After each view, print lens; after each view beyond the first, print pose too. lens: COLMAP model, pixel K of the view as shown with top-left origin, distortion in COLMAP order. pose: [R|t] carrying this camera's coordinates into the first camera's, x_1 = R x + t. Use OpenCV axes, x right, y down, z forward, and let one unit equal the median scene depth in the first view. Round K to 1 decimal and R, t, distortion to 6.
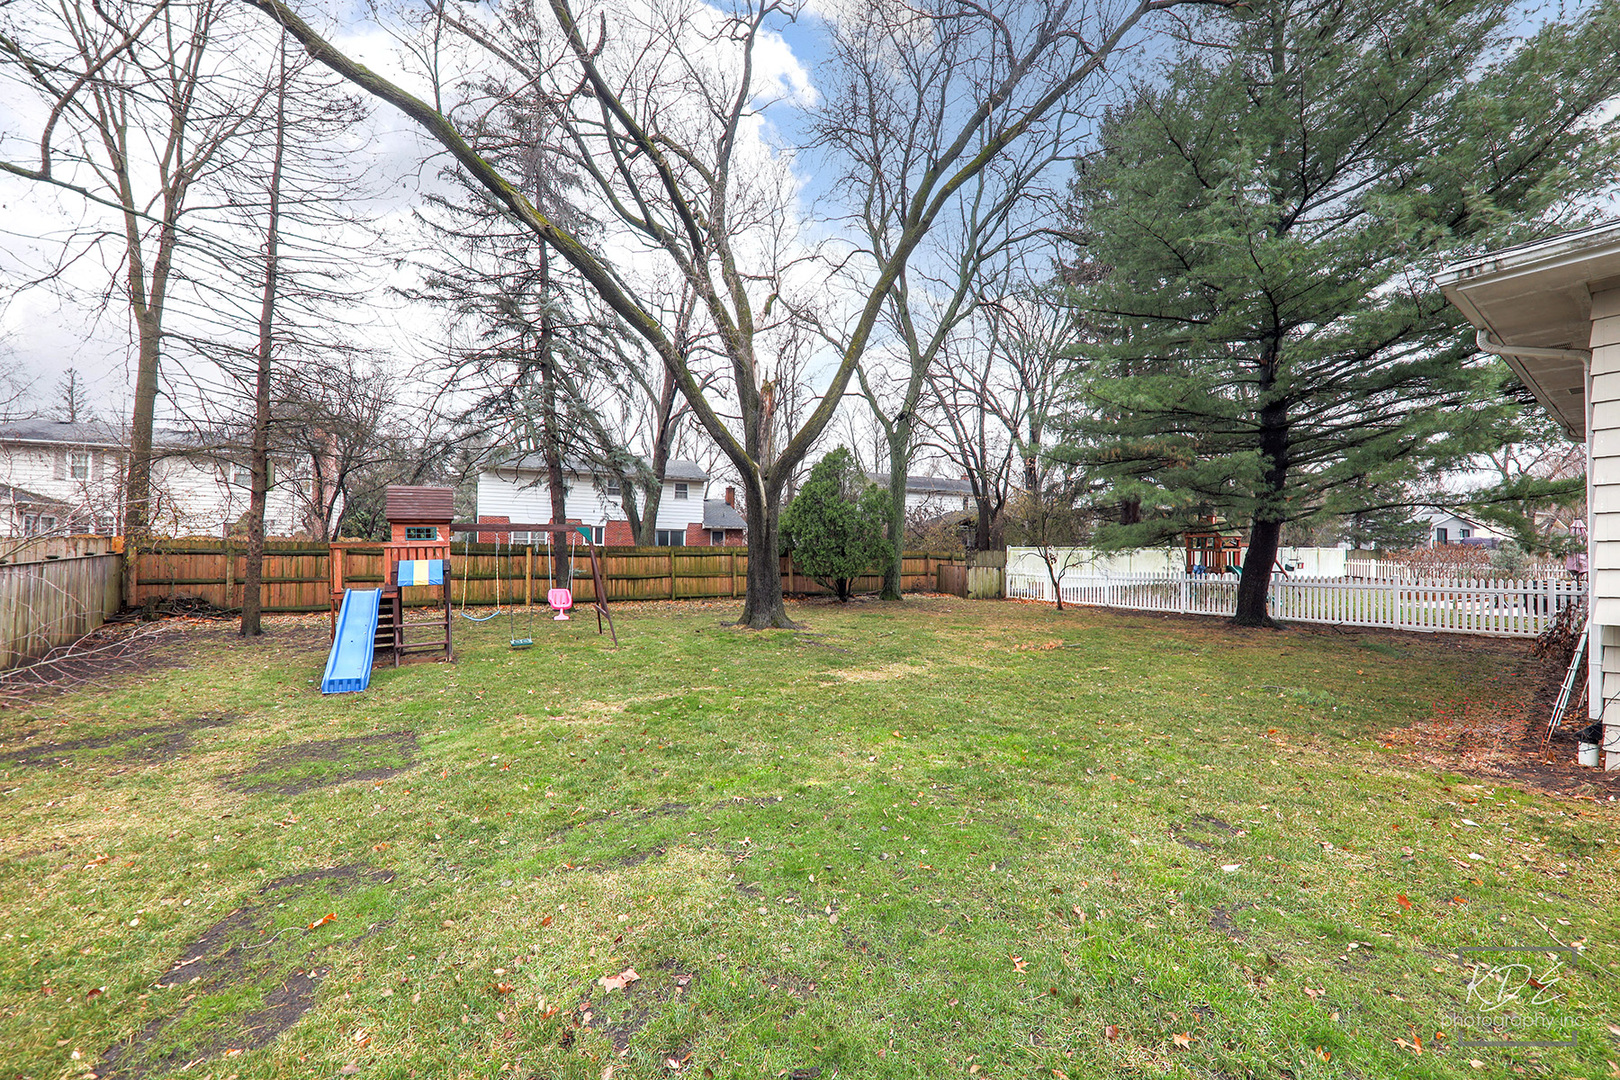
lens RADIAL K [[640.0, 0, 799.3], [0, 640.0, 546.9], [0, 0, 1]] dist [-0.019684, -0.000051]
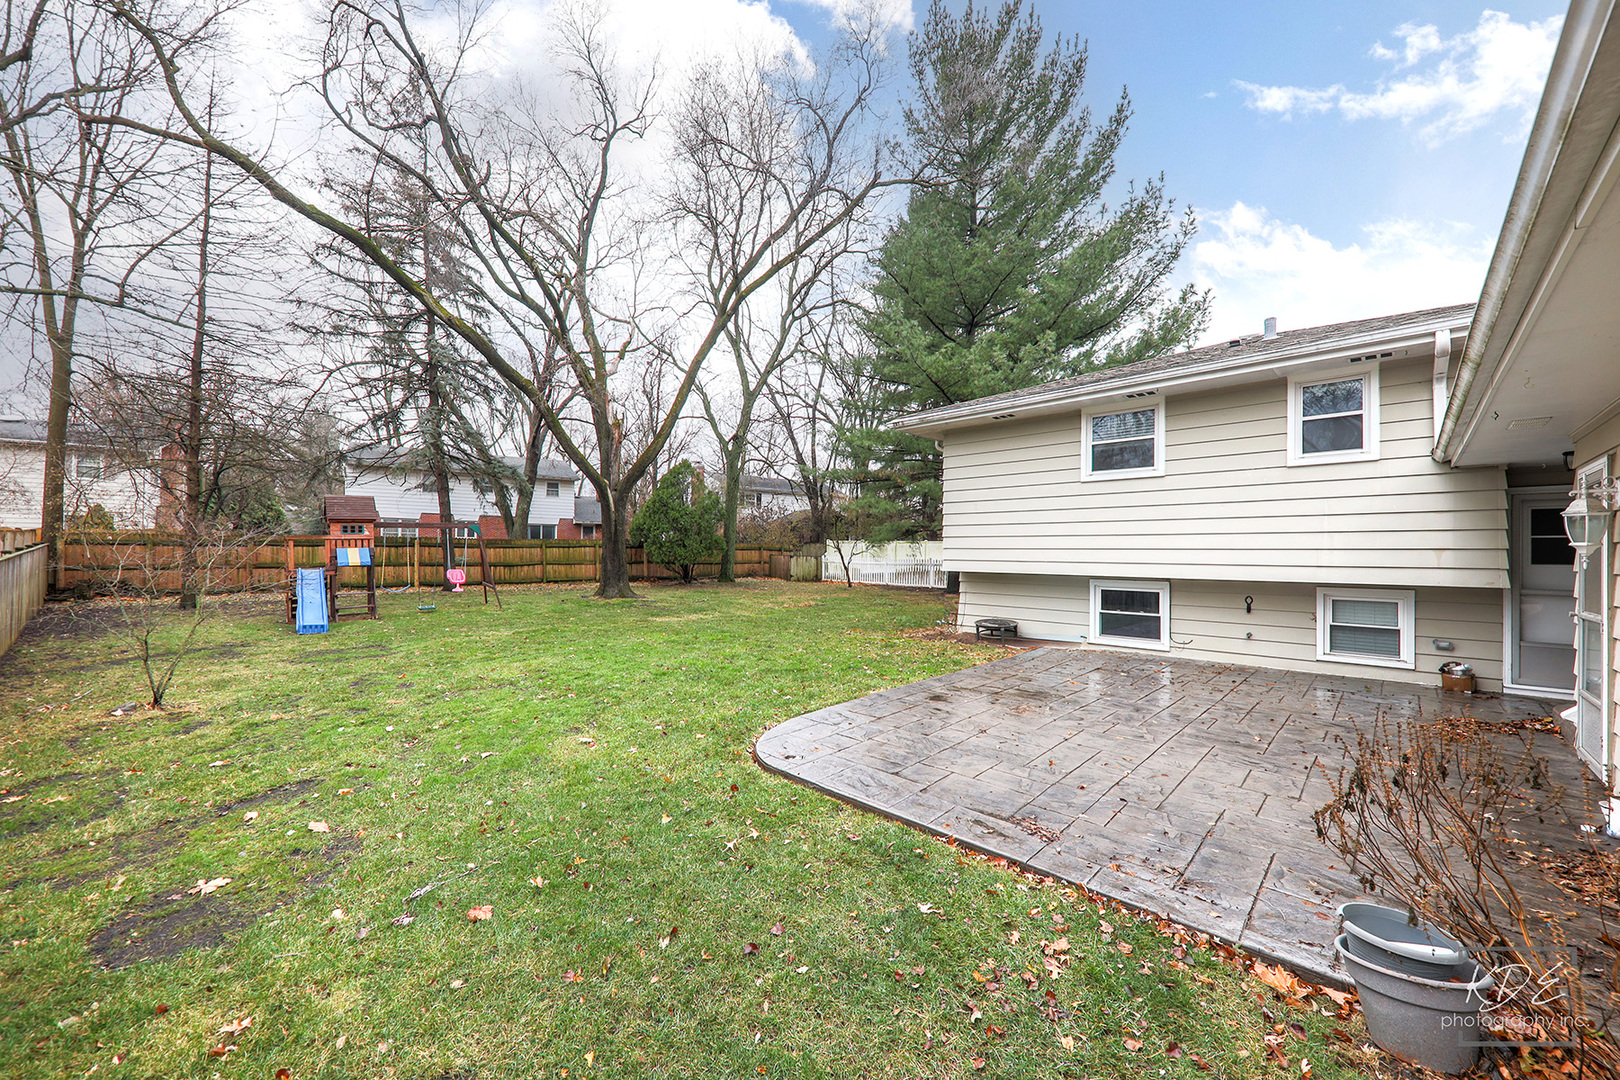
lens RADIAL K [[640.0, 0, 824.1], [0, 640.0, 553.4], [0, 0, 1]] dist [-0.019684, -0.000051]
pose [[0.976713, -0.001306, 0.214546, 0.067477], [-0.002776, 0.999821, 0.018726, 0.001654], [-0.214532, -0.018885, 0.976534, -0.320757]]
